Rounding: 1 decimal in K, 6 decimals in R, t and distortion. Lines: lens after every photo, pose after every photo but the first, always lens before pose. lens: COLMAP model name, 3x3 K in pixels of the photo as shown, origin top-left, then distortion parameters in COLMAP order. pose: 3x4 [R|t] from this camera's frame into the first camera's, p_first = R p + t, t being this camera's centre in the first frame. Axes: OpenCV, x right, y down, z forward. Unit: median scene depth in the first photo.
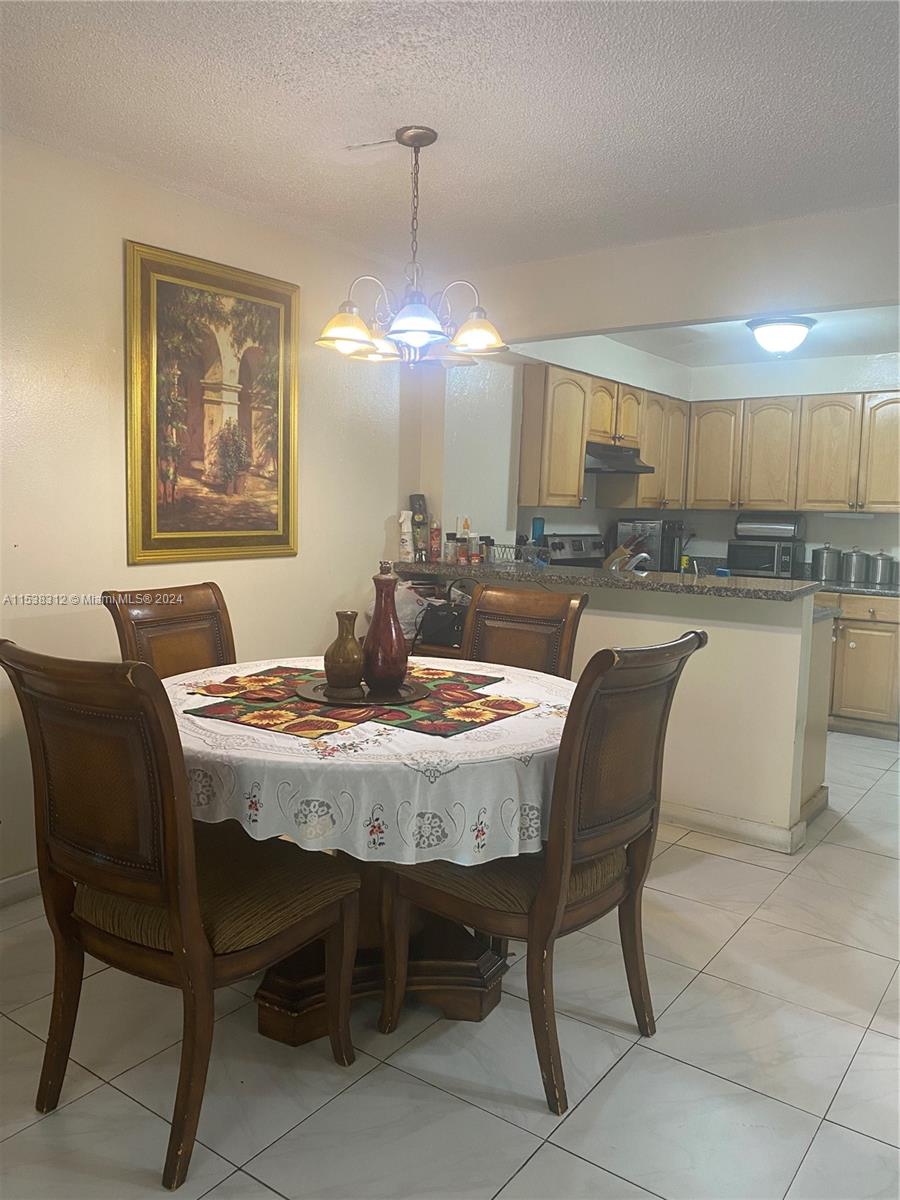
lens RADIAL K [[921.6, 0, 449.2], [0, 921.6, 588.1], [0, 0, 1]] dist [0.004669, -0.005420]
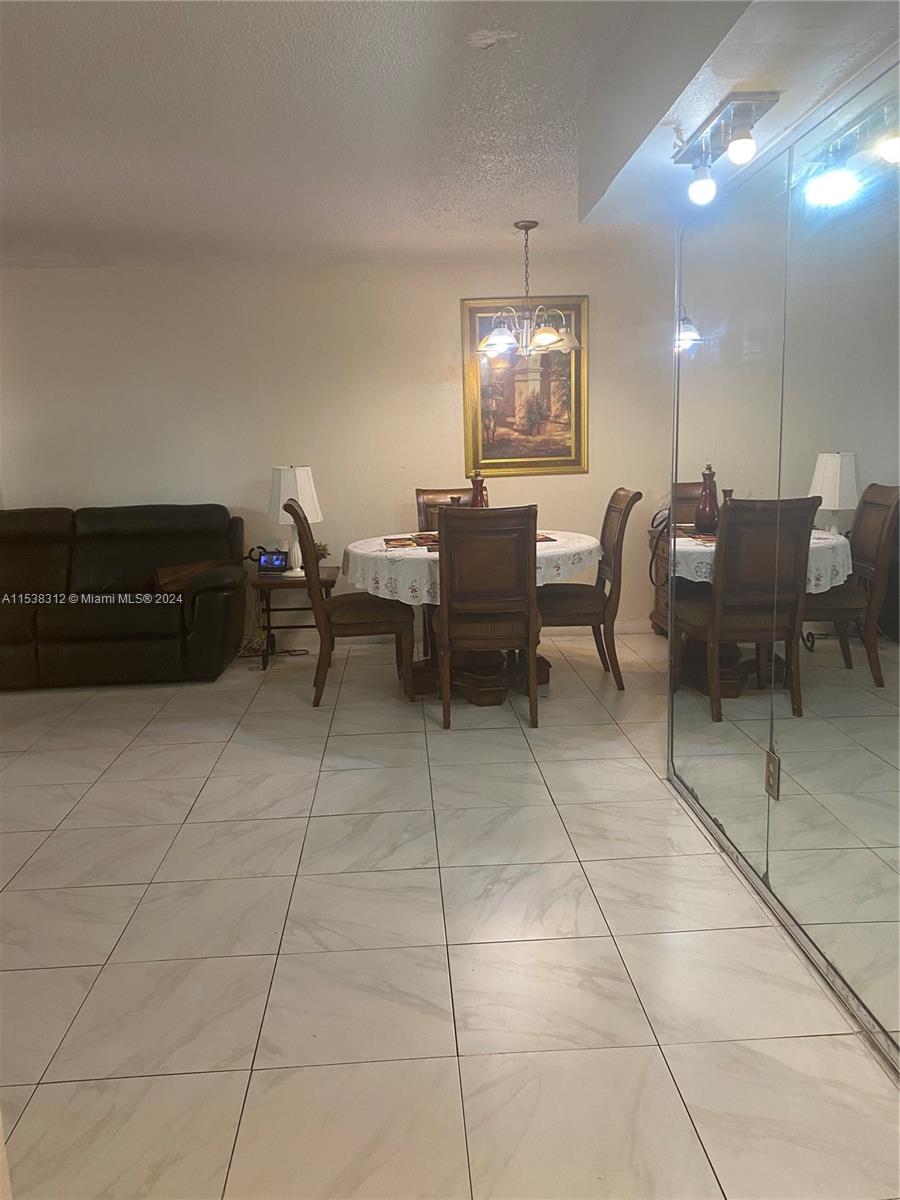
lens RADIAL K [[921.6, 0, 454.4], [0, 921.6, 605.8], [0, 0, 1]] dist [0.004669, -0.005420]
pose [[0.628552, 0.091262, -0.772395, 0.996108], [-0.024743, 0.994936, 0.097420, 0.046027], [0.777374, -0.042122, 0.627627, -0.170039]]
